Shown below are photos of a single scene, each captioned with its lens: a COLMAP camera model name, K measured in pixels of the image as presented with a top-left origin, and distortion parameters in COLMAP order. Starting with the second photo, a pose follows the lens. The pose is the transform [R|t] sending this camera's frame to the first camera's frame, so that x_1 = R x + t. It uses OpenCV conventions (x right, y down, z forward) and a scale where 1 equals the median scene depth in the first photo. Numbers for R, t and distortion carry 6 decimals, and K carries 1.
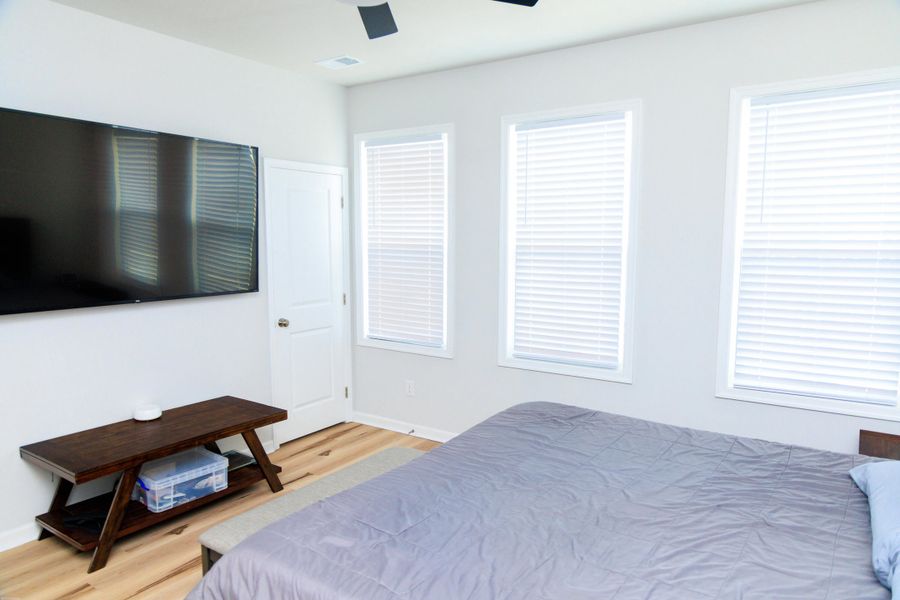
lens RADIAL K [[527.7, 0, 450.3], [0, 527.7, 311.0], [0, 0, 1]] dist [-0.004632, -0.001096]
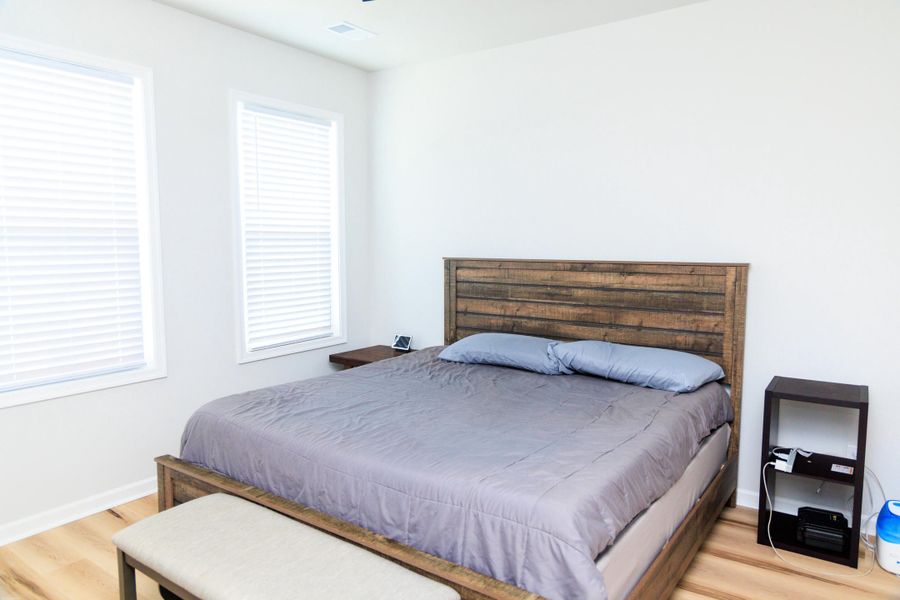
lens RADIAL K [[597.1, 0, 450.0], [0, 597.1, 300.0], [0, 0, 1]] dist [0.000063, -0.000645]
pose [[0.095813, -0.118030, 0.988377, -0.851986], [0.107329, 0.988381, 0.107626, -0.073524], [-0.989596, 0.095770, 0.107368, 0.508137]]
